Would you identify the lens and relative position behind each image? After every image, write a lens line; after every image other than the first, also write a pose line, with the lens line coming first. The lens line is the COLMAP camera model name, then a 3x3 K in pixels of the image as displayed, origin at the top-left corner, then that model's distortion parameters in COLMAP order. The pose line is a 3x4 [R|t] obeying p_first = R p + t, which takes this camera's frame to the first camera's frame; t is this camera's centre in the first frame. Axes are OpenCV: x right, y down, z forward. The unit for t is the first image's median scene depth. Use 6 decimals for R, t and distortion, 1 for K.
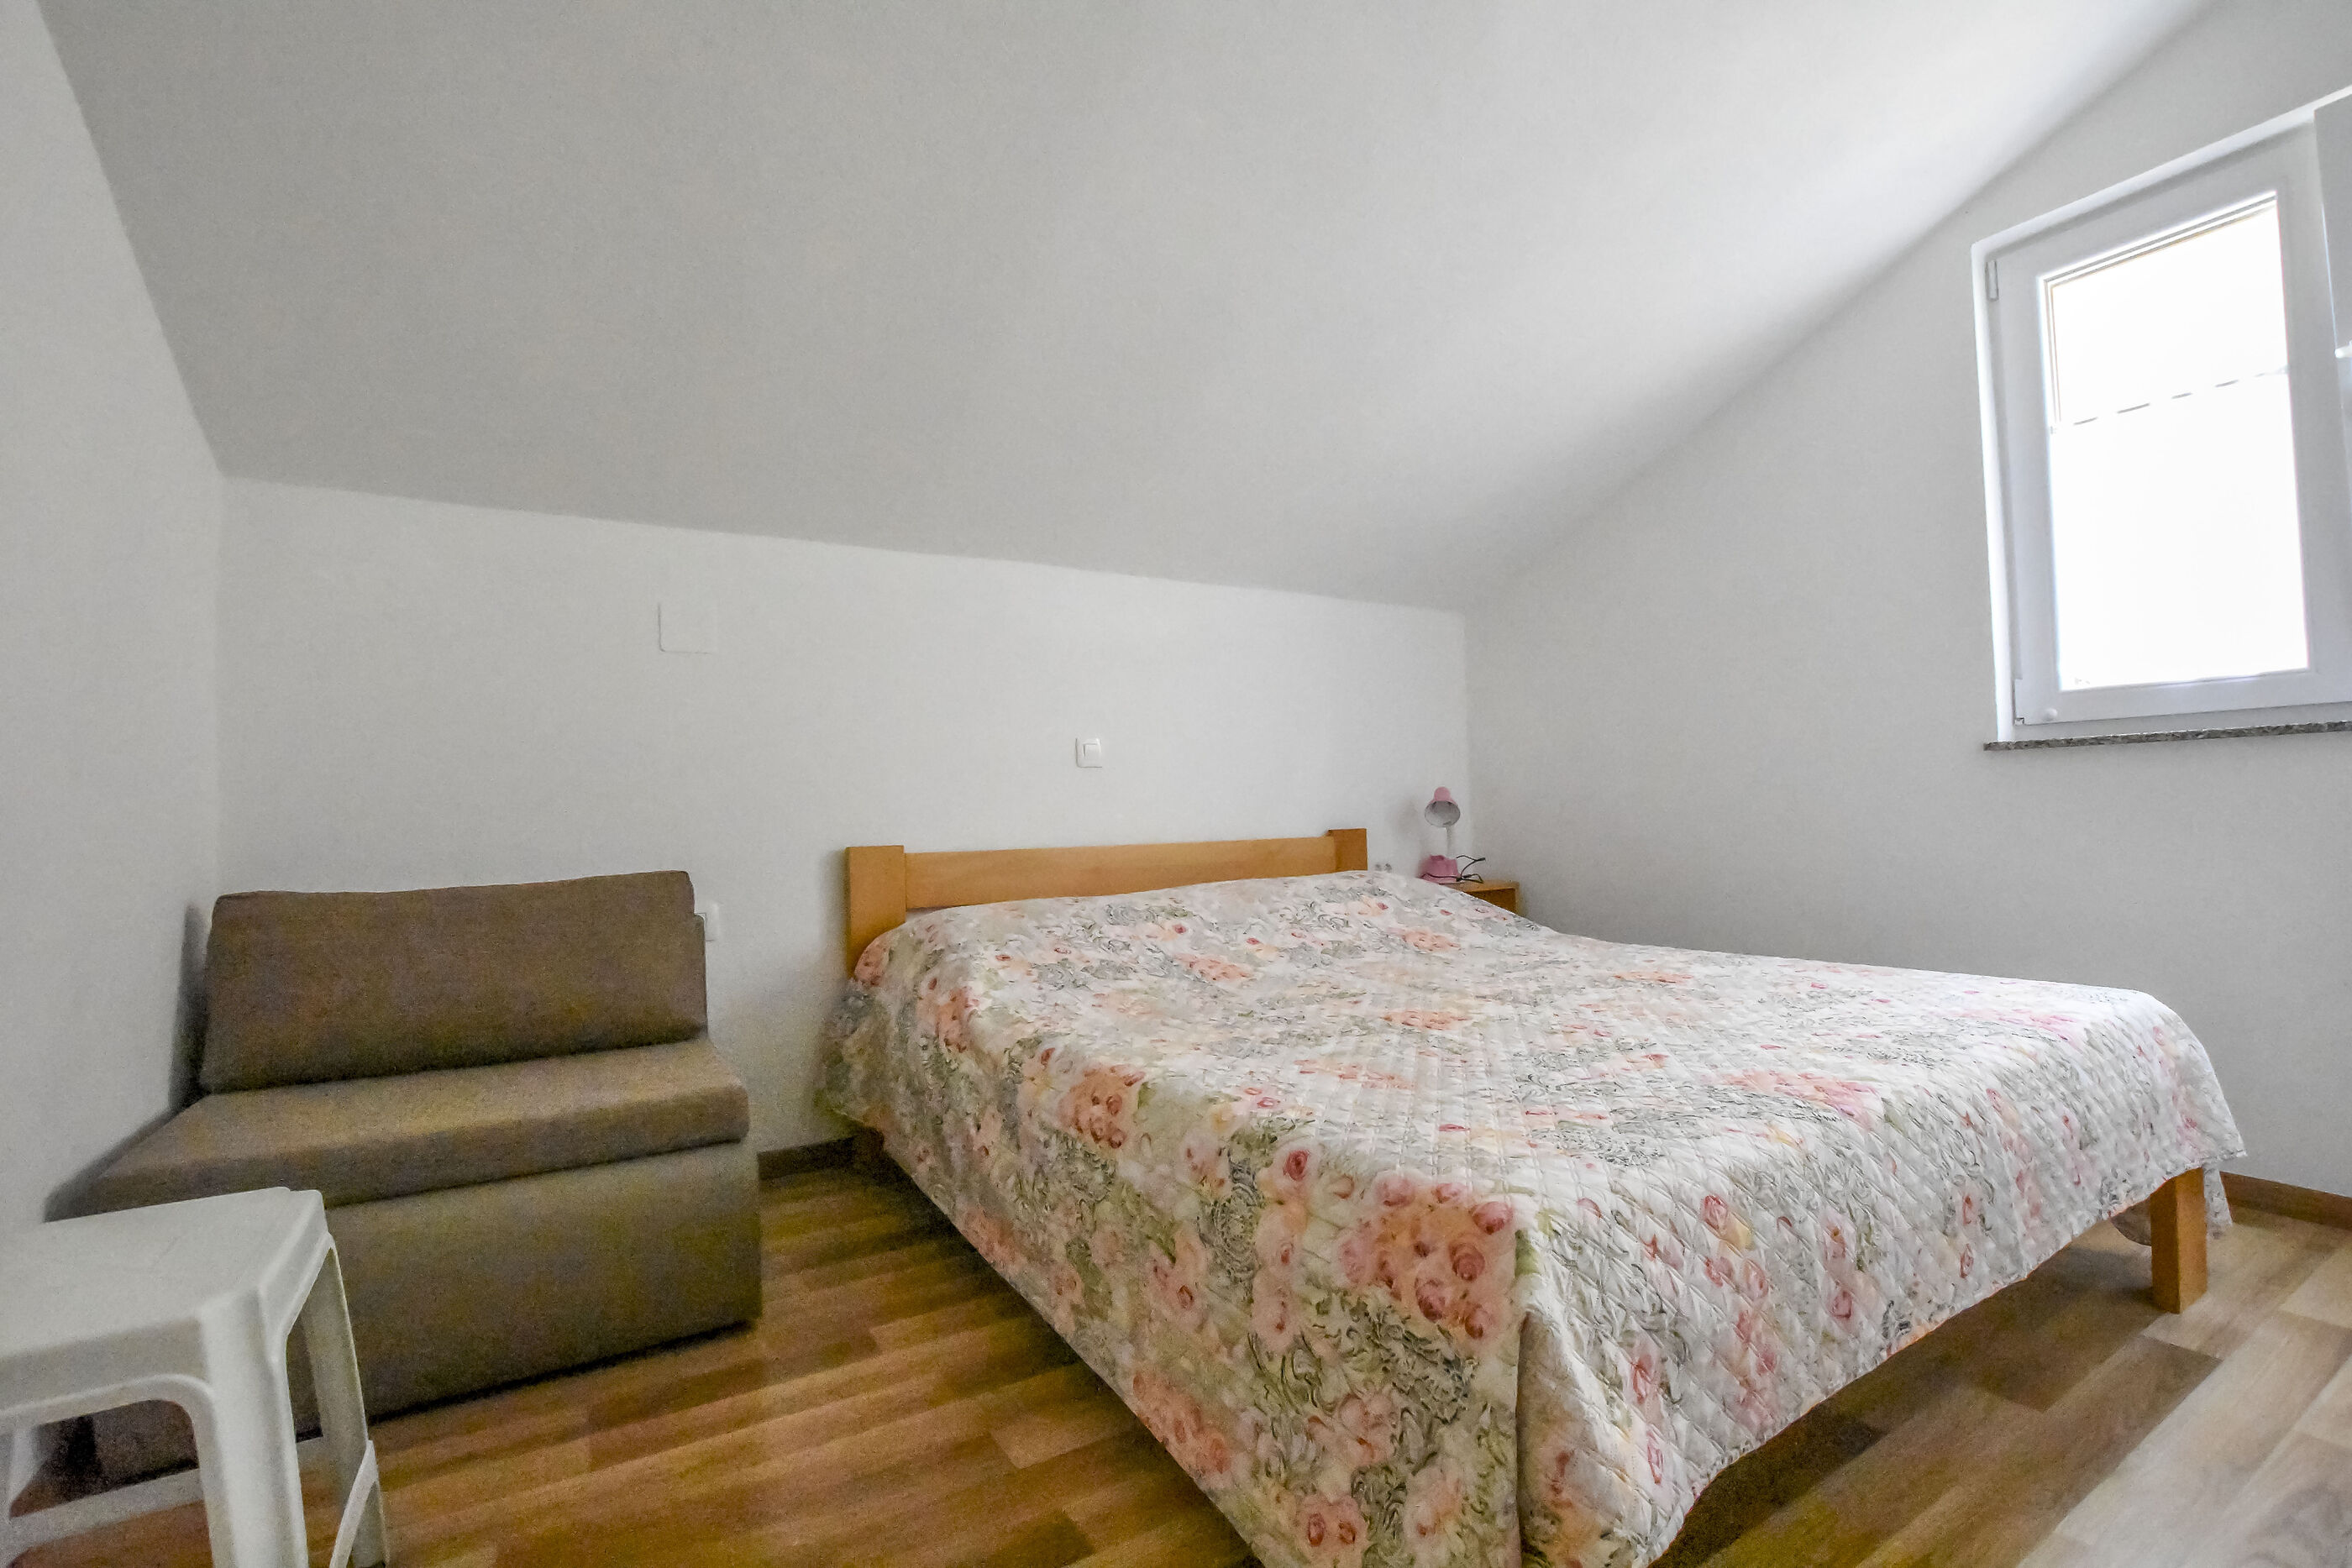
lens RADIAL K [[1038.4, 0, 1176.0], [0, 1038.4, 784.0], [0, 0, 1]] dist [-0.024409, 0.000157]
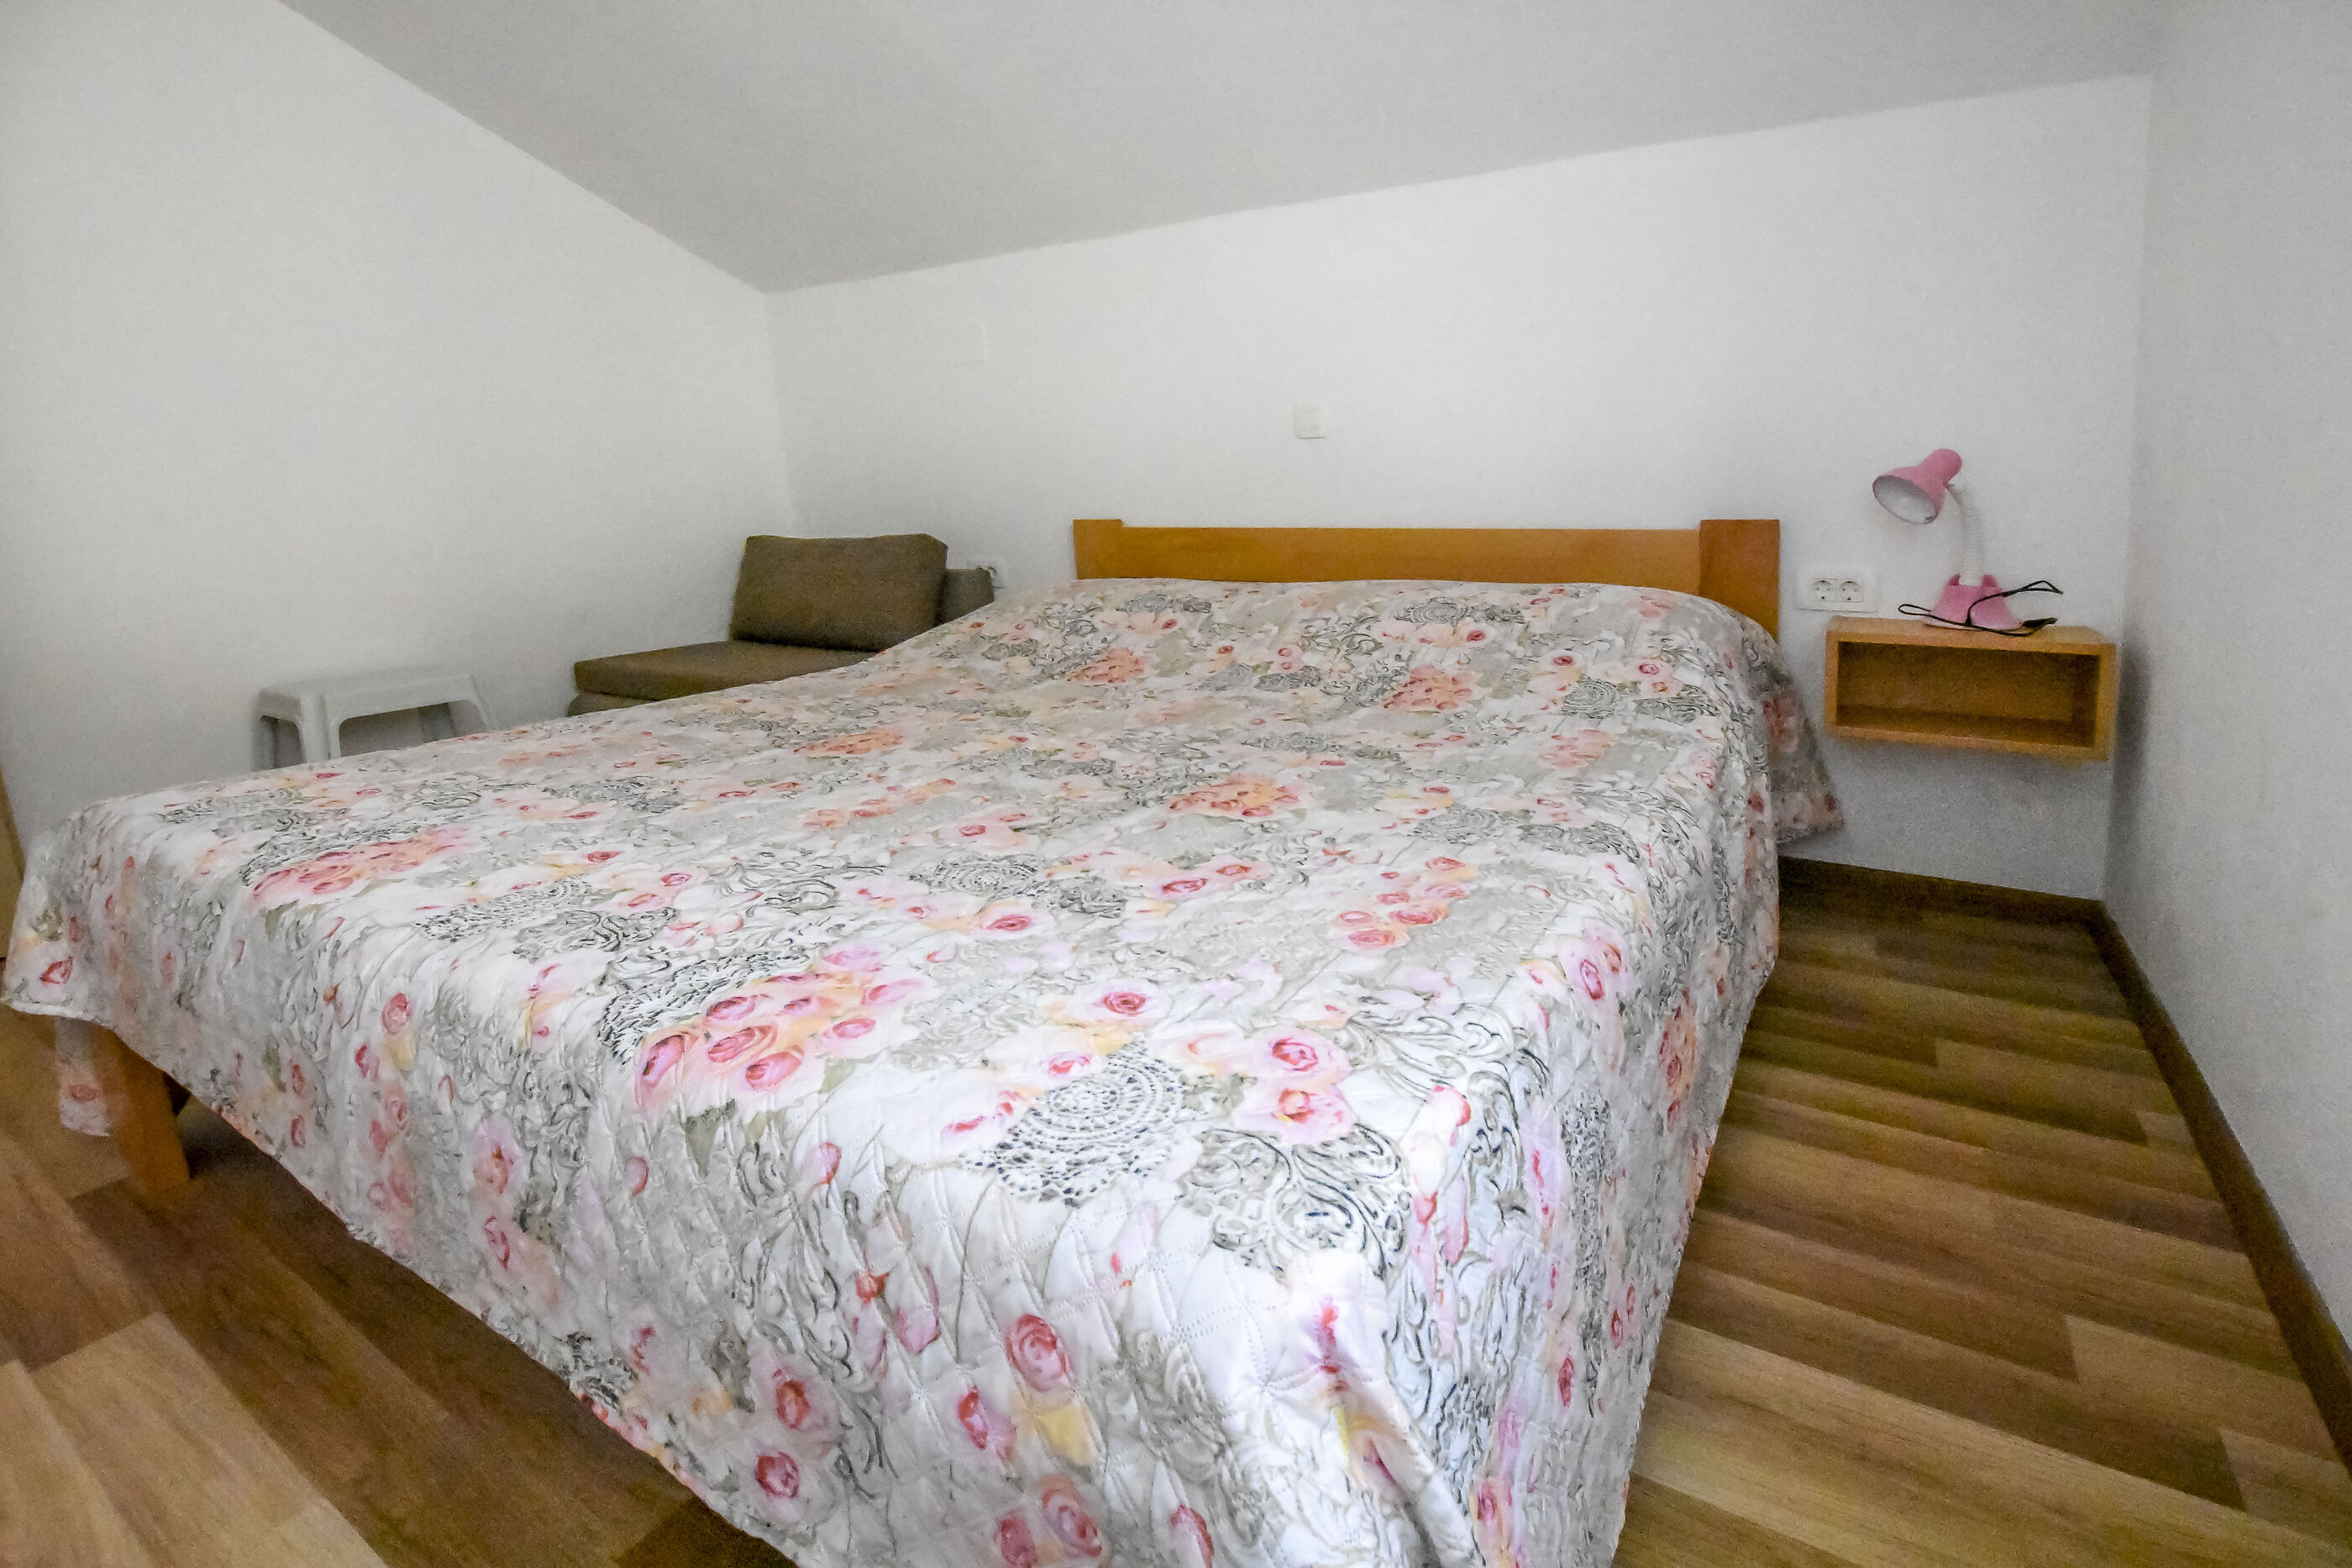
lens RADIAL K [[1038.4, 0, 1176.0], [0, 1038.4, 784.0], [0, 0, 1]] dist [-0.024409, 0.000157]
pose [[0.453091, 0.246562, -0.856689, 0.842096], [0.039740, 0.954449, 0.295716, 0.030758], [0.890578, -0.168032, 0.422653, 0.850903]]
